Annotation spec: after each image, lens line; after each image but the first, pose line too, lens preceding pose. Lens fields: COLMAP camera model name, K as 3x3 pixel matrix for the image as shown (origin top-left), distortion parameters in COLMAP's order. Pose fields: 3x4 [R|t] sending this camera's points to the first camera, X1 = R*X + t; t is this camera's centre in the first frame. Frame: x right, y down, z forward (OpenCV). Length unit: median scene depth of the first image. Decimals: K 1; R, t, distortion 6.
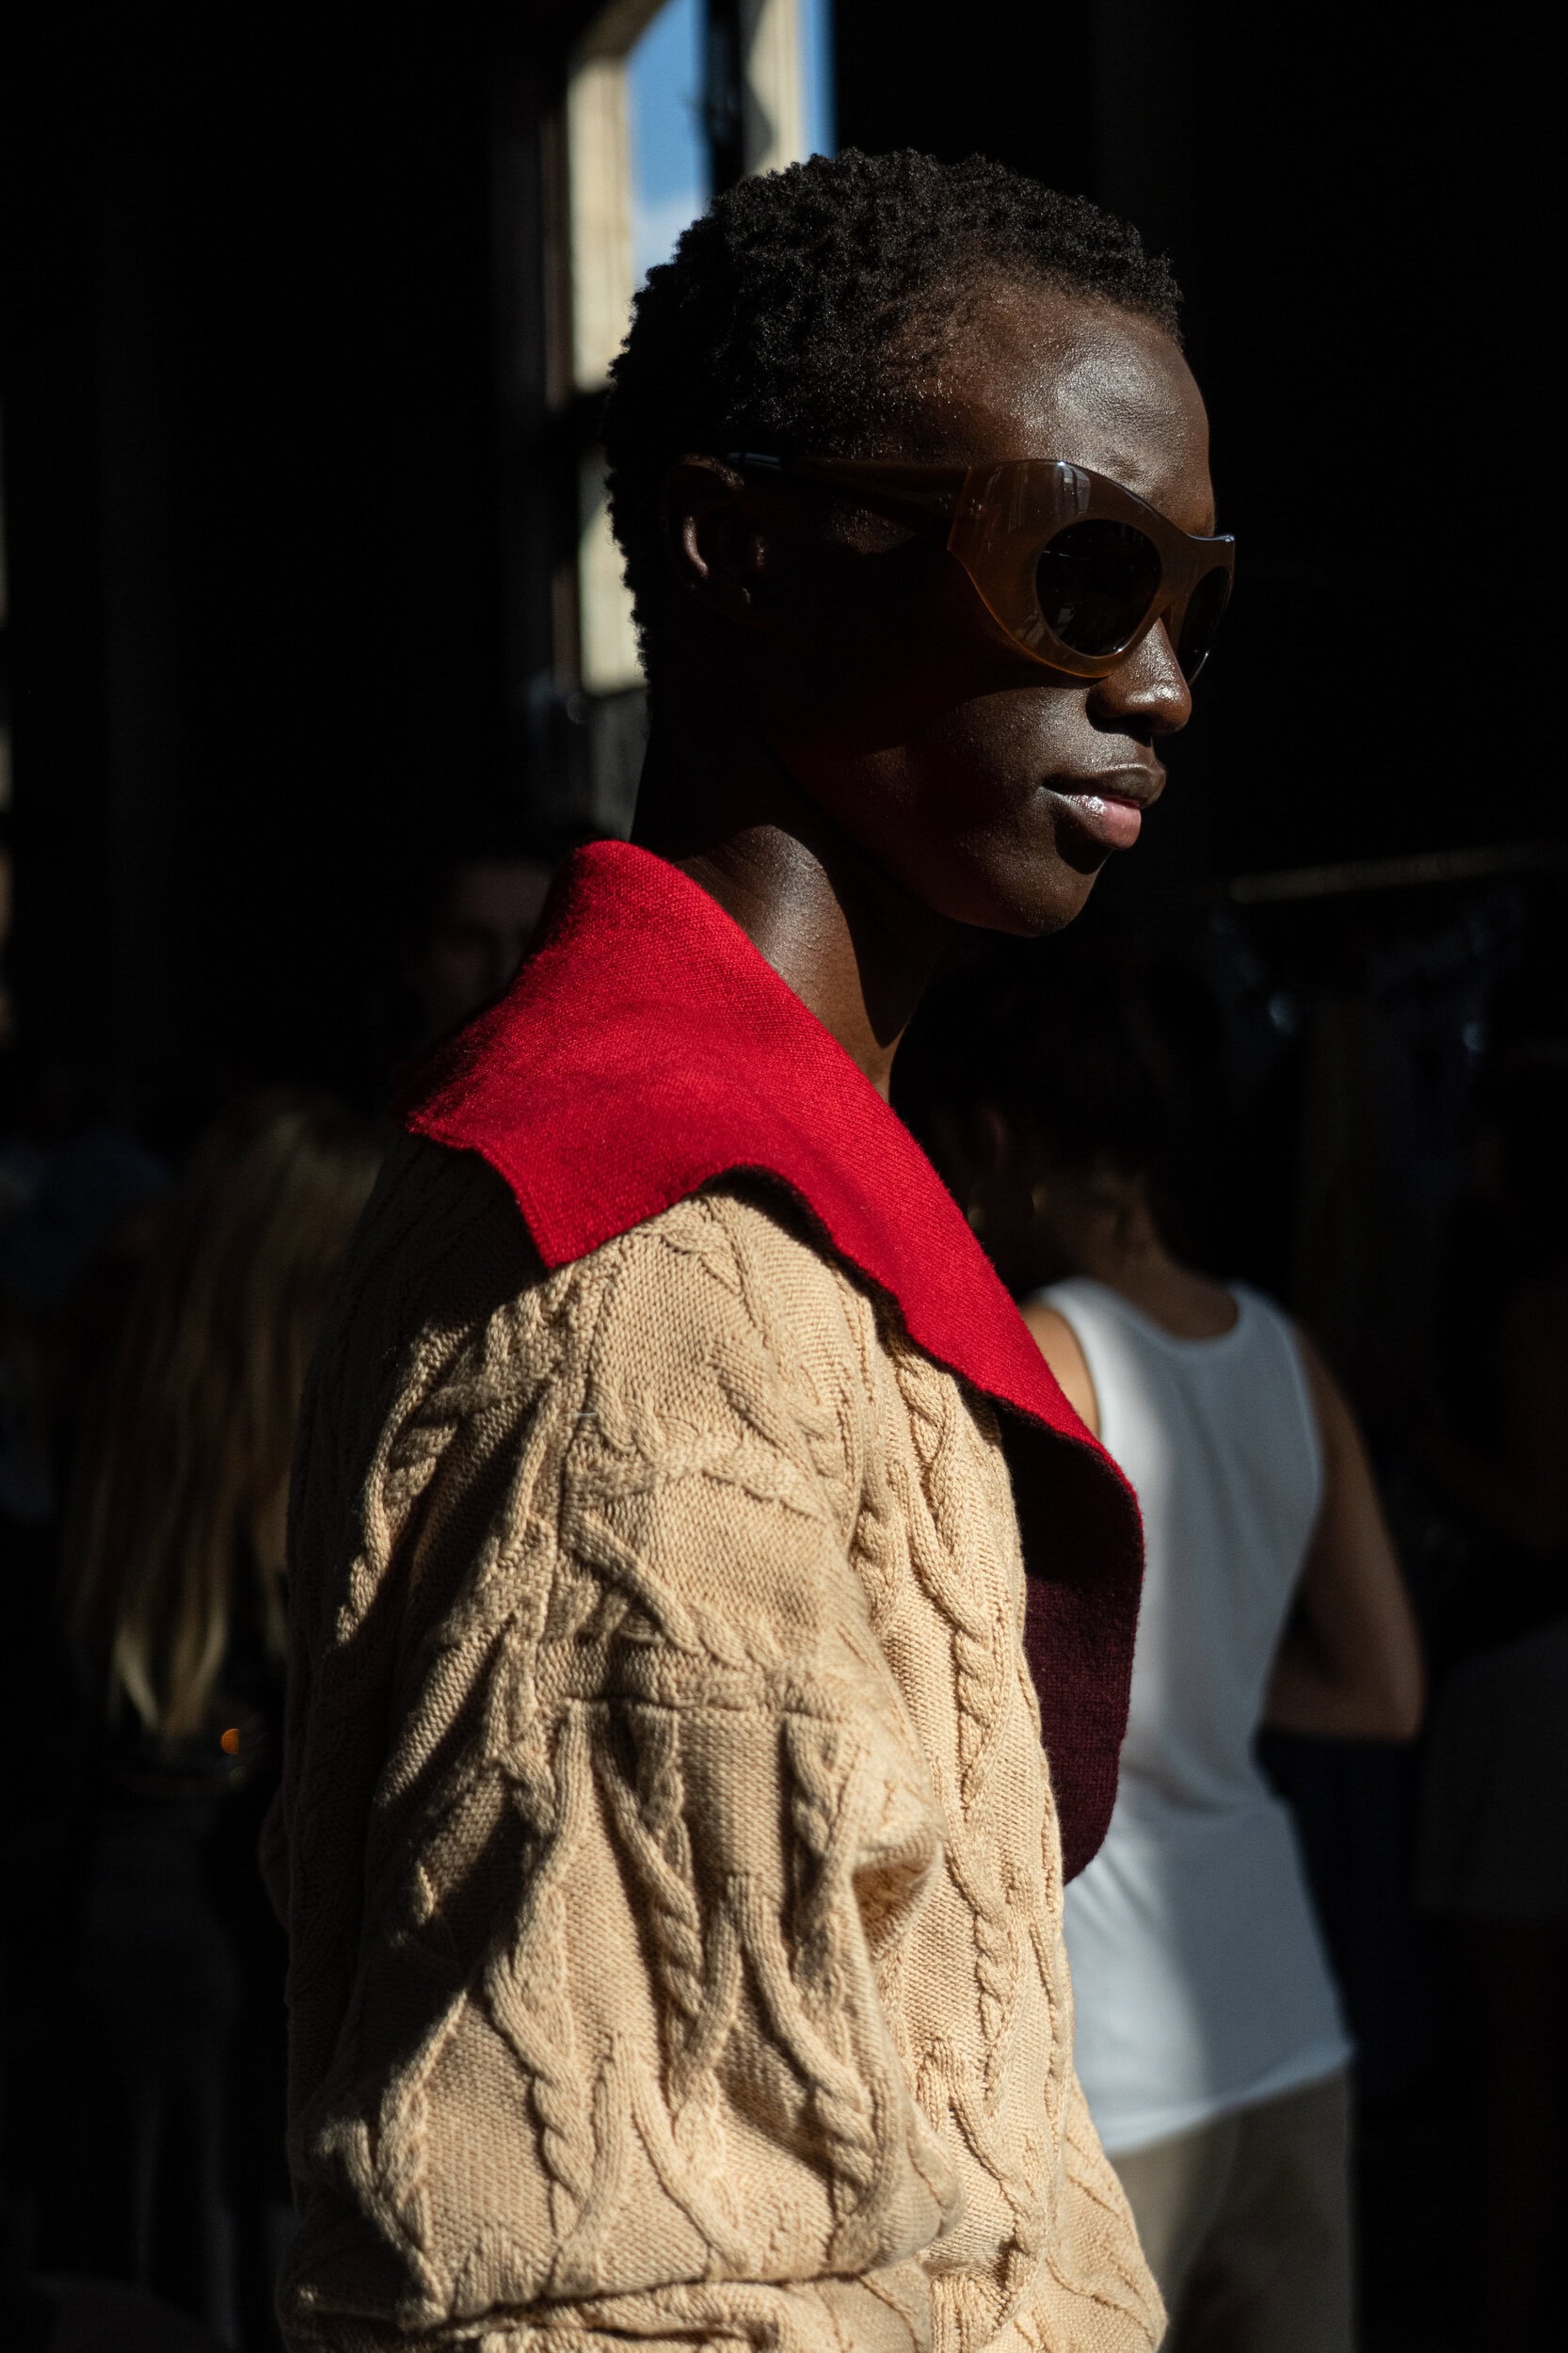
lens RADIAL K [[3202.7, 0, 784.5], [0, 3202.7, 1170.0], [0, 0, 1]] dist [-0.193001, 0.000000]
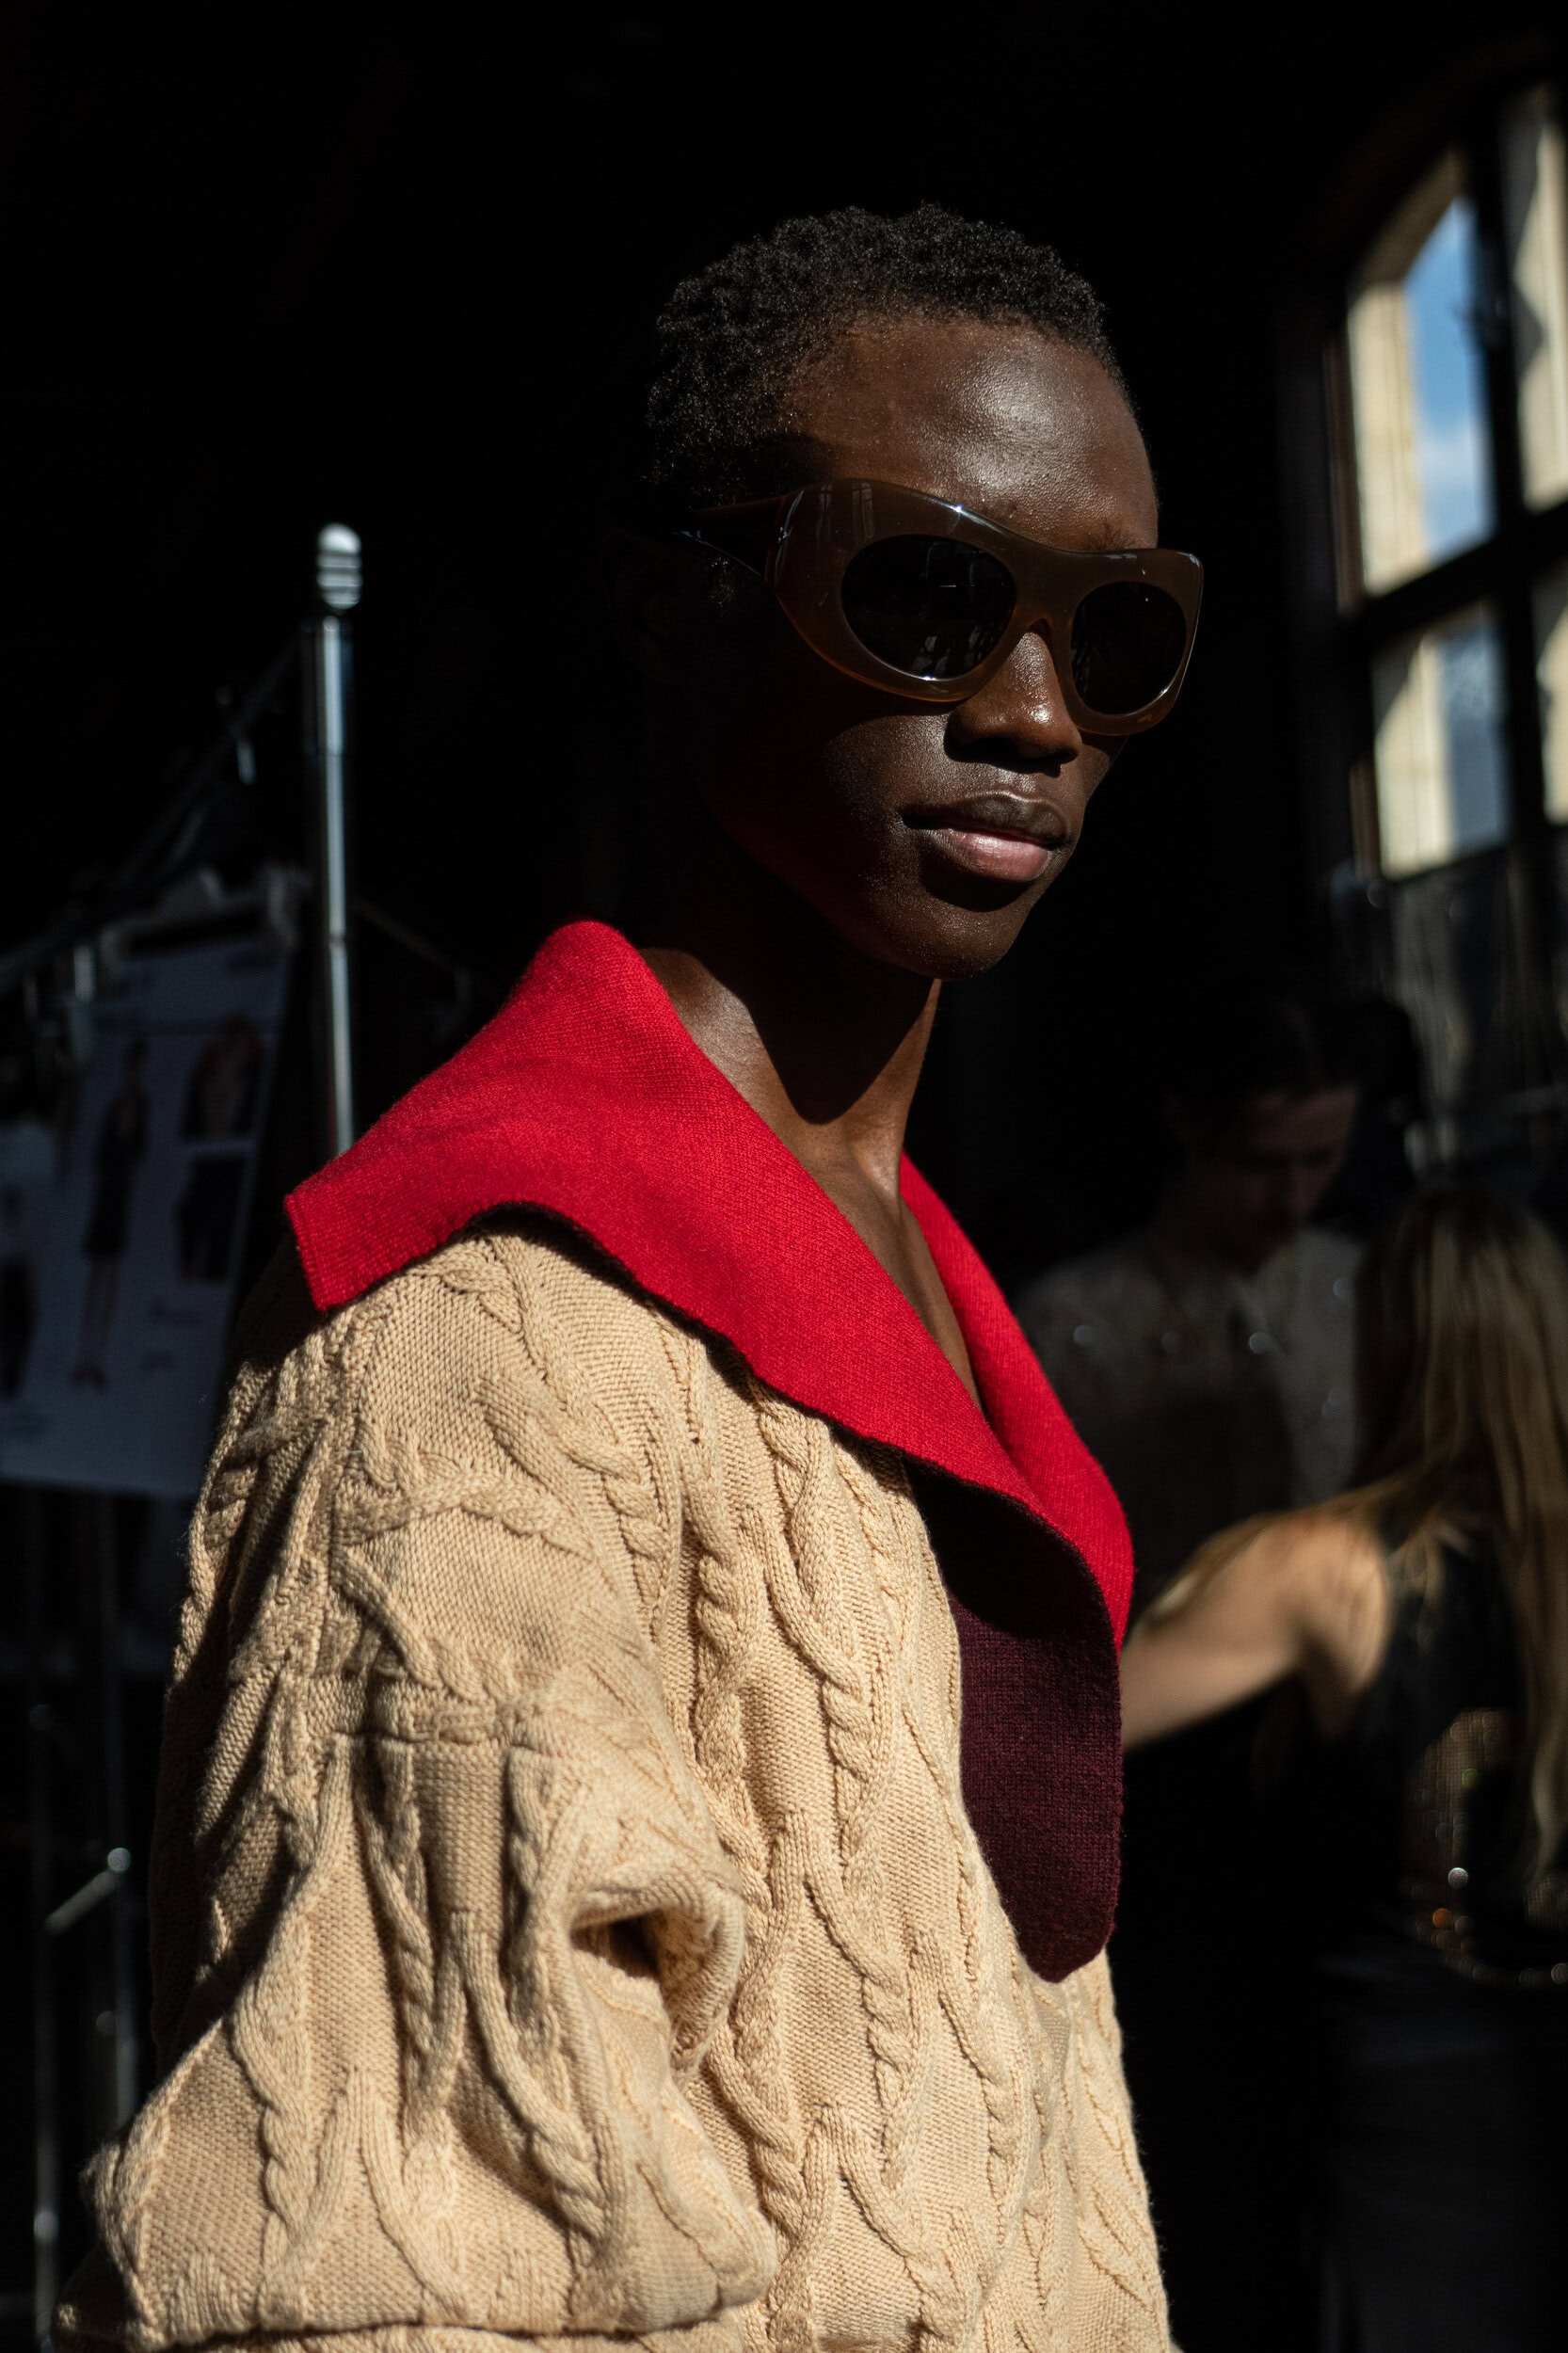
lens RADIAL K [[3047.6, 0, 783.6], [0, 3047.6, 1180.5], [0, 0, 1]] dist [-0.164478, 0.000000]
pose [[0.965152, -0.042375, -0.258236, 0.323137], [0.028411, 0.997937, -0.057570, 0.050006], [0.260143, 0.048228, 0.964365, 0.104667]]
